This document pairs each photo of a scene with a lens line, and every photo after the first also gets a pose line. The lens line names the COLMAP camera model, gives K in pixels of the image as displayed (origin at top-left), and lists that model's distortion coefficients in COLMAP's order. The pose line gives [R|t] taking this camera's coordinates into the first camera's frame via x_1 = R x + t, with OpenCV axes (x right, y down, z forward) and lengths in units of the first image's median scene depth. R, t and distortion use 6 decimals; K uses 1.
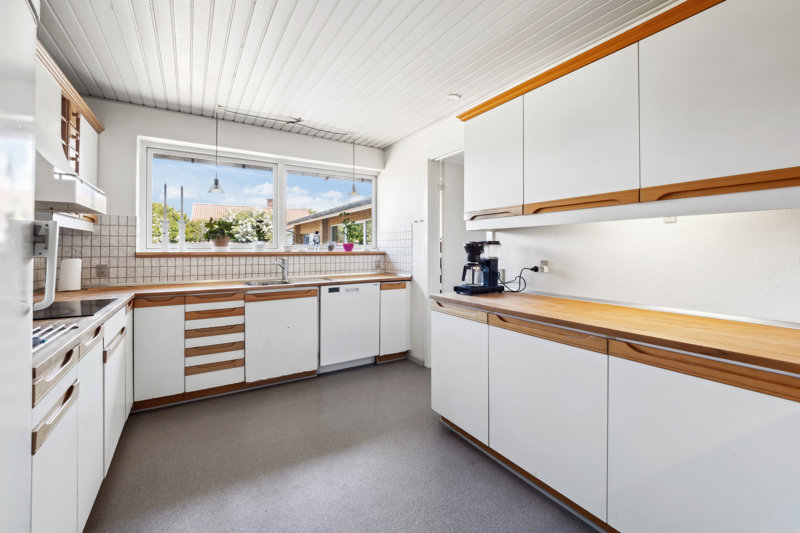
lens RADIAL K [[337.0, 0, 400.1], [0, 337.0, 248.9], [0, 0, 1]] dist [-0.000590, -0.000108]
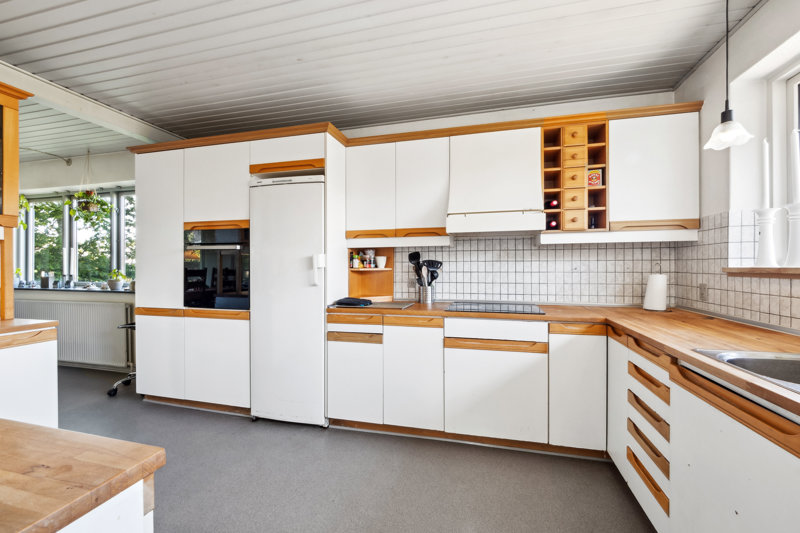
lens RADIAL K [[331.3, 0, 401.9], [0, 331.3, 260.6], [0, 0, 1]] dist [-0.003086, -0.000541]
pose [[-0.725950, -0.005090, -0.687729, 0.113301], [0.006696, 0.999873, -0.014467, 0.002190], [0.687715, -0.015107, -0.725824, 1.146248]]
